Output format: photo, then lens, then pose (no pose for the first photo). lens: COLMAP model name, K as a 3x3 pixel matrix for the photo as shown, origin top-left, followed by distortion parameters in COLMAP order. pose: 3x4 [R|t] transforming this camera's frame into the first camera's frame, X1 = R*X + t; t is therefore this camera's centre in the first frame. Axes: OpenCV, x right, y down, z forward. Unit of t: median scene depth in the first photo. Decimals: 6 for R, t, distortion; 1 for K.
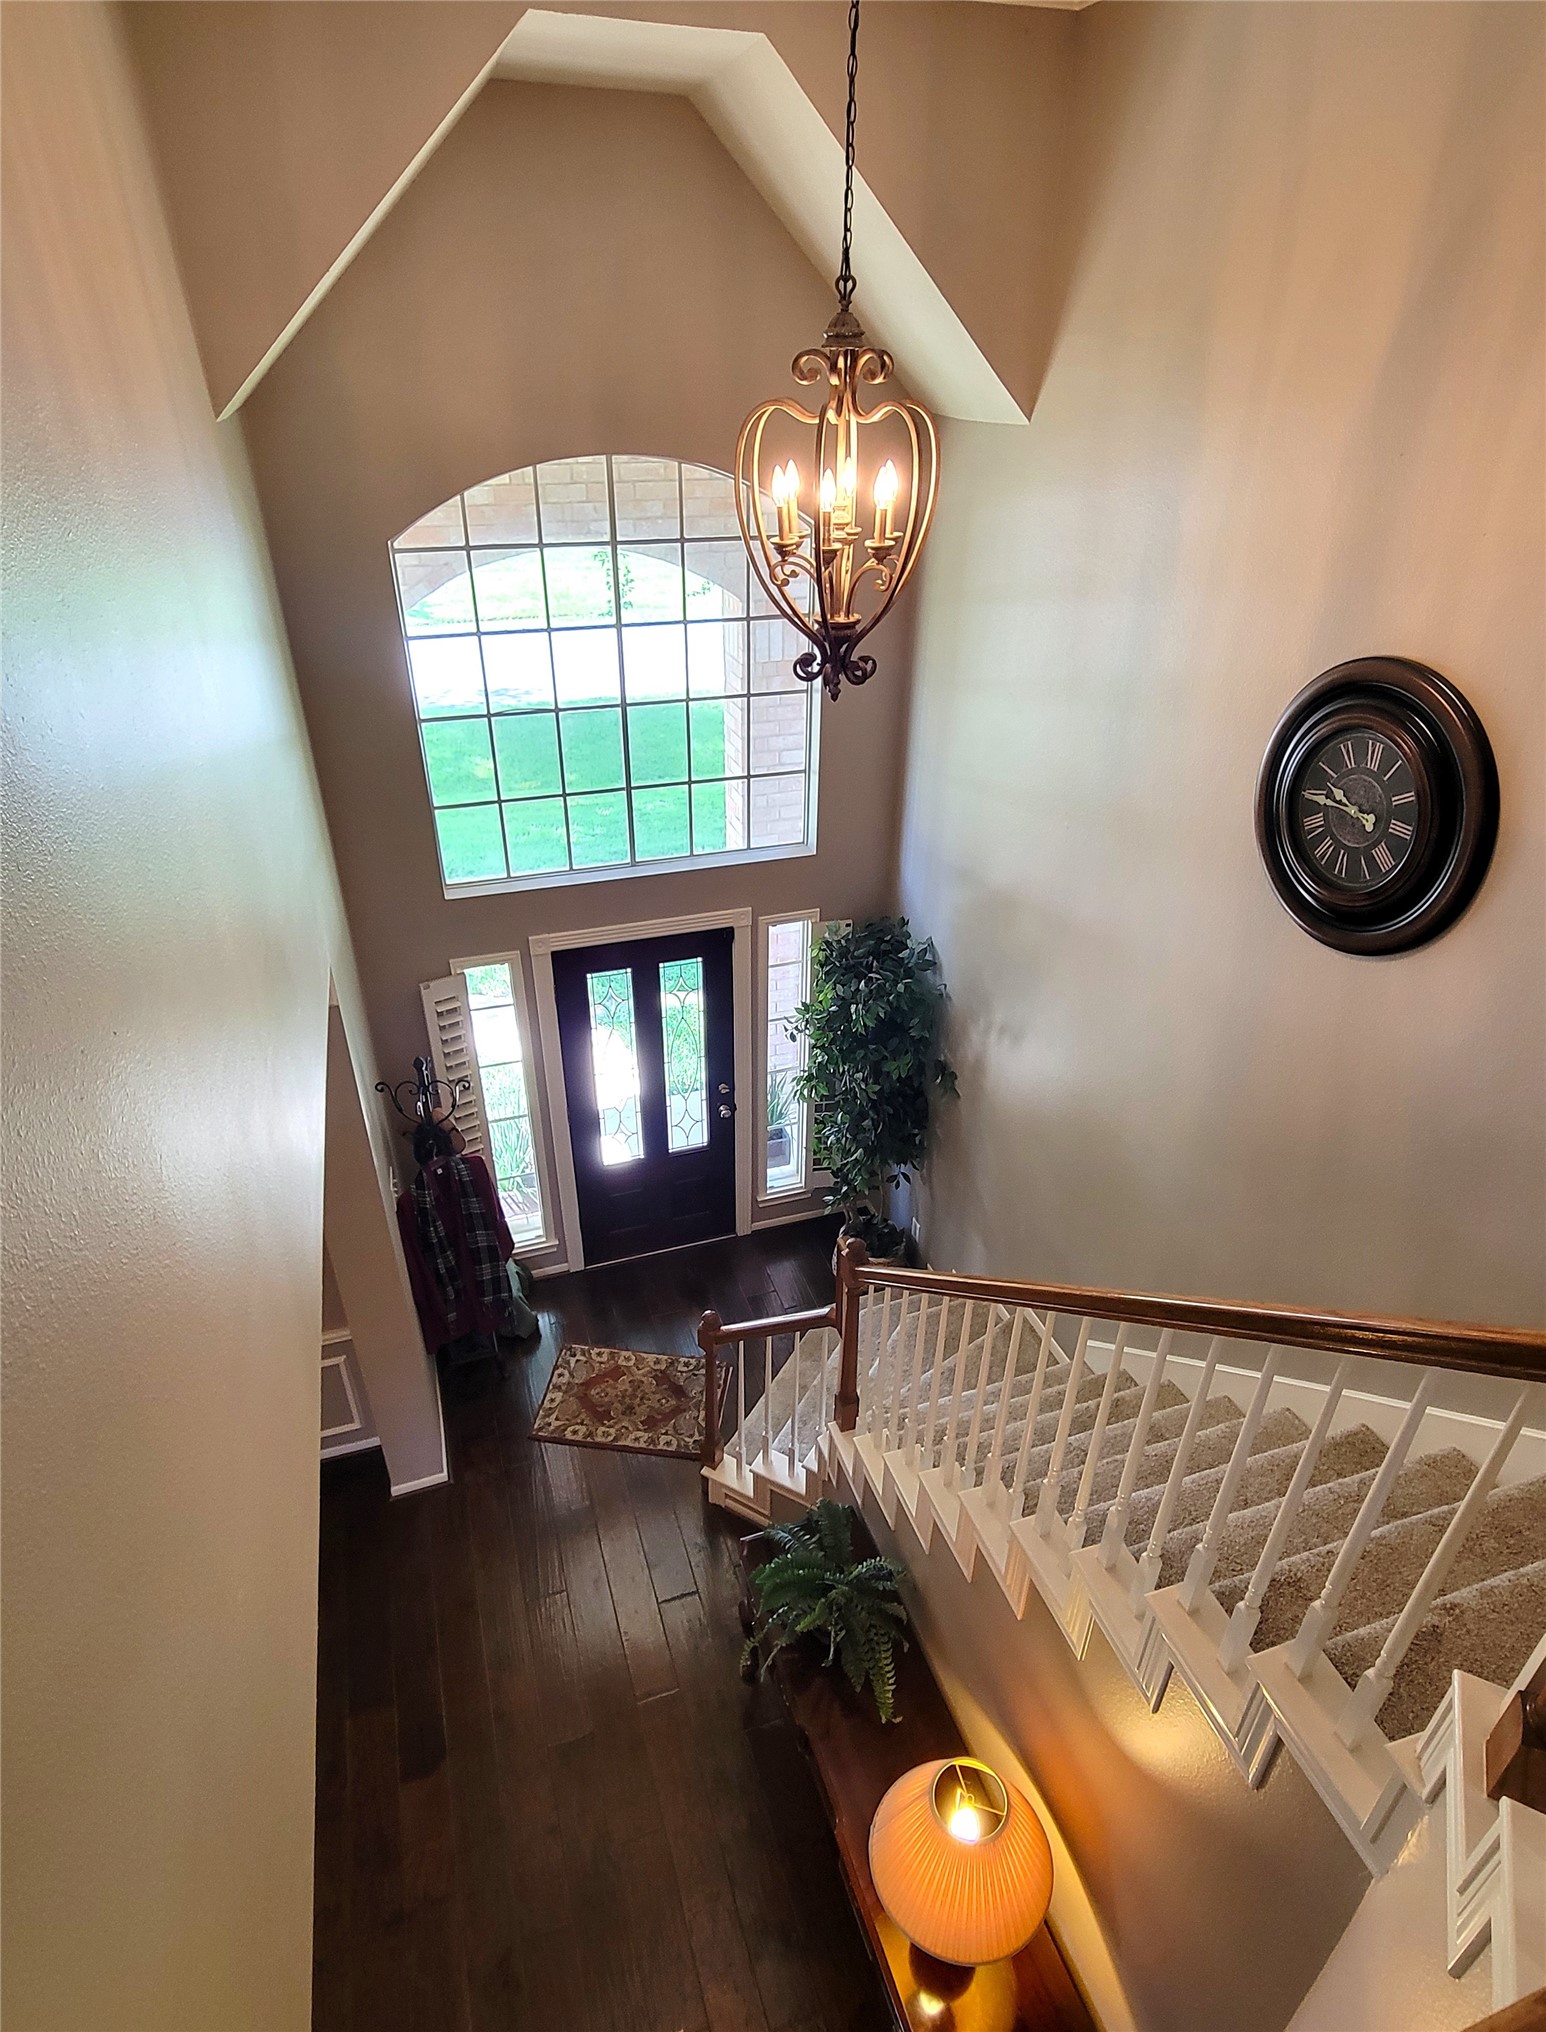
lens RADIAL K [[1098.2, 0, 769.1], [0, 1098.2, 1017.2], [0, 0, 1]] dist [-0.004783, -0.000238]
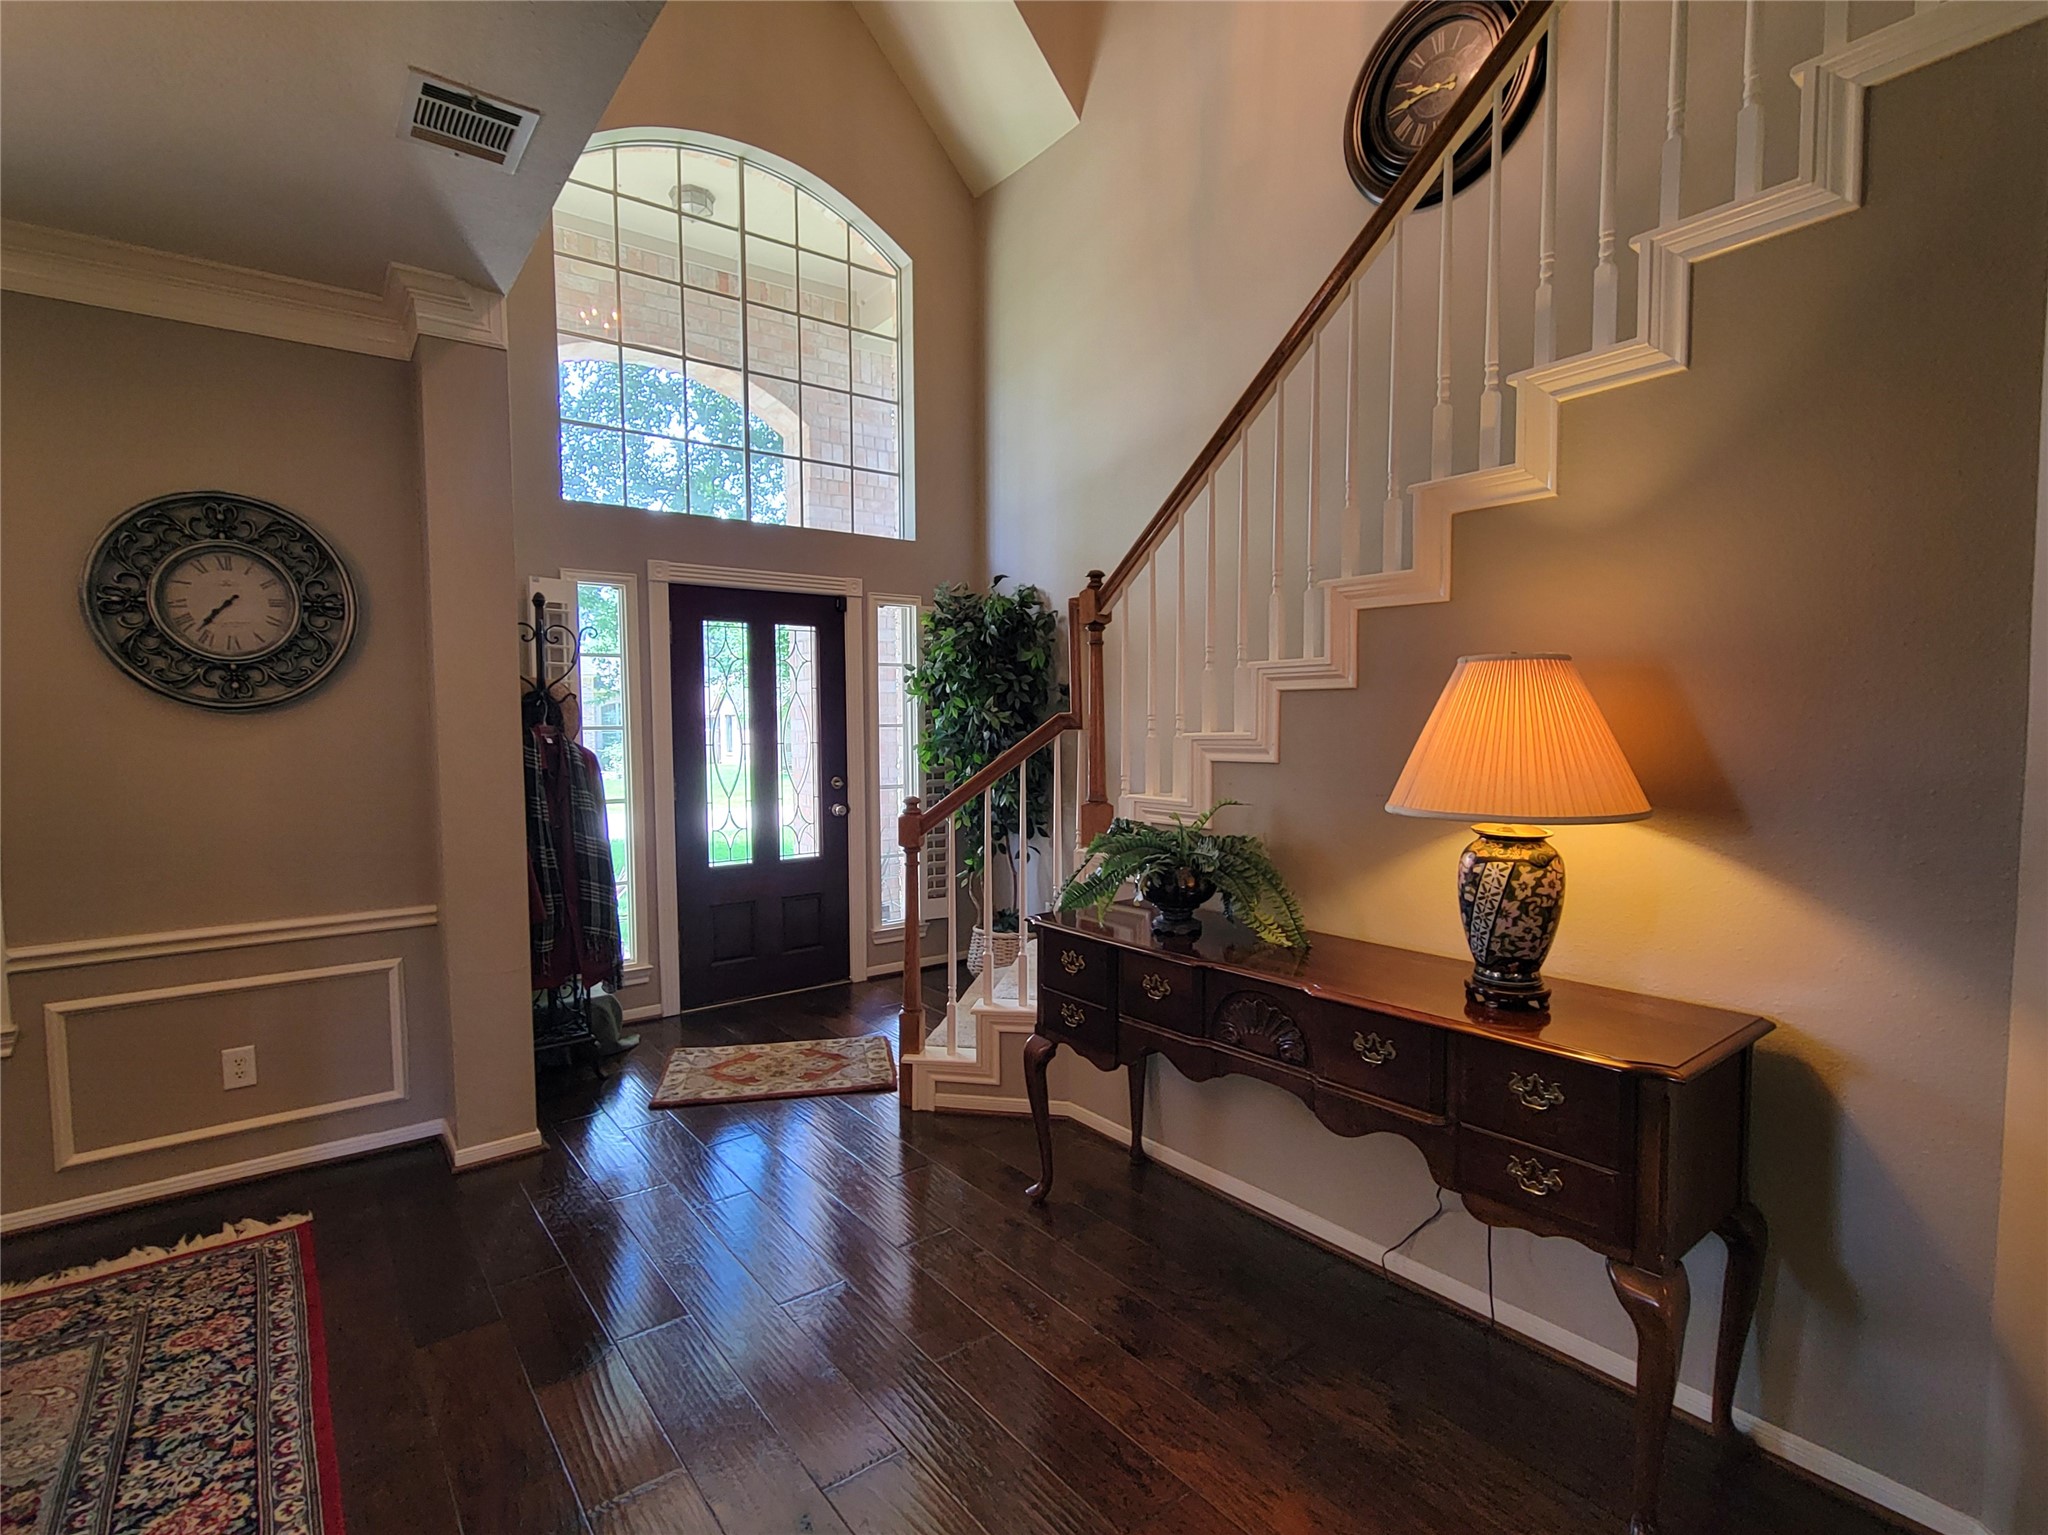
lens RADIAL K [[971.5, 0, 1019.1], [0, 971.5, 776.5], [0, 0, 1]] dist [-0.001343, -0.003086]
pose [[0.944516, -0.030392, 0.327057, -0.182952], [0.175204, 0.888851, -0.423377, 0.485446], [-0.277838, 0.457188, 0.844858, 0.254763]]
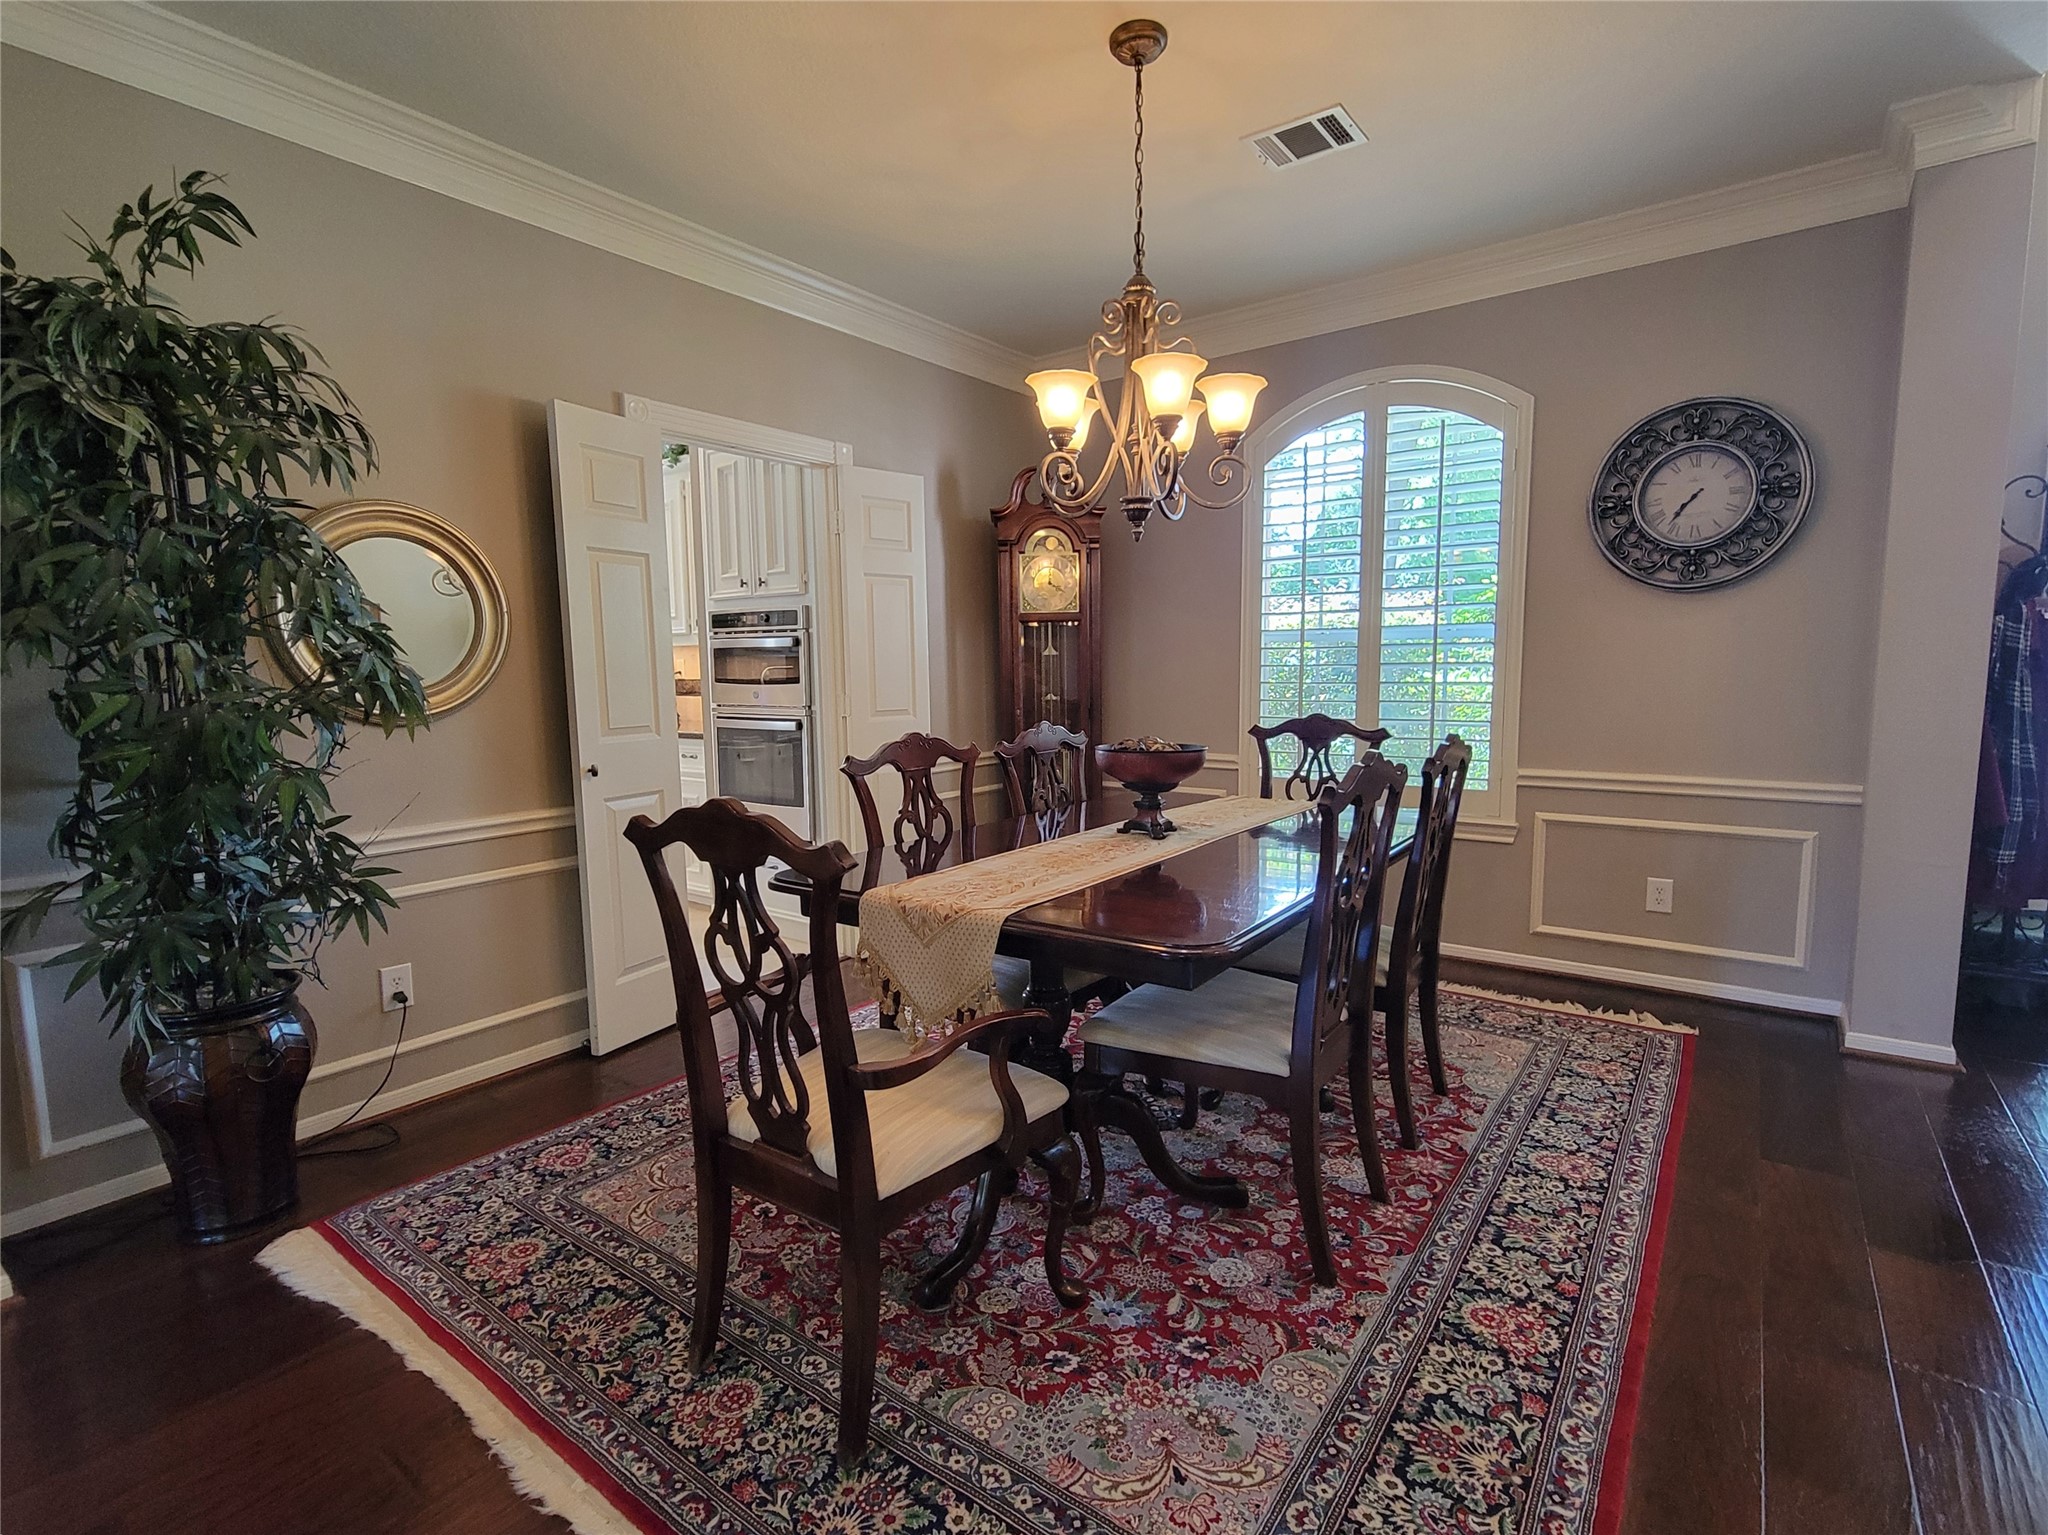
lens RADIAL K [[971.5, 0, 1023.4], [0, 971.5, 763.2], [0, 0, 1]] dist [-0.001343, -0.003086]
pose [[0.563348, 0.076526, -0.822668, -0.136845], [-0.400877, 0.895964, -0.191170, 0.538901], [0.722452, 0.437484, 0.535417, 0.220566]]
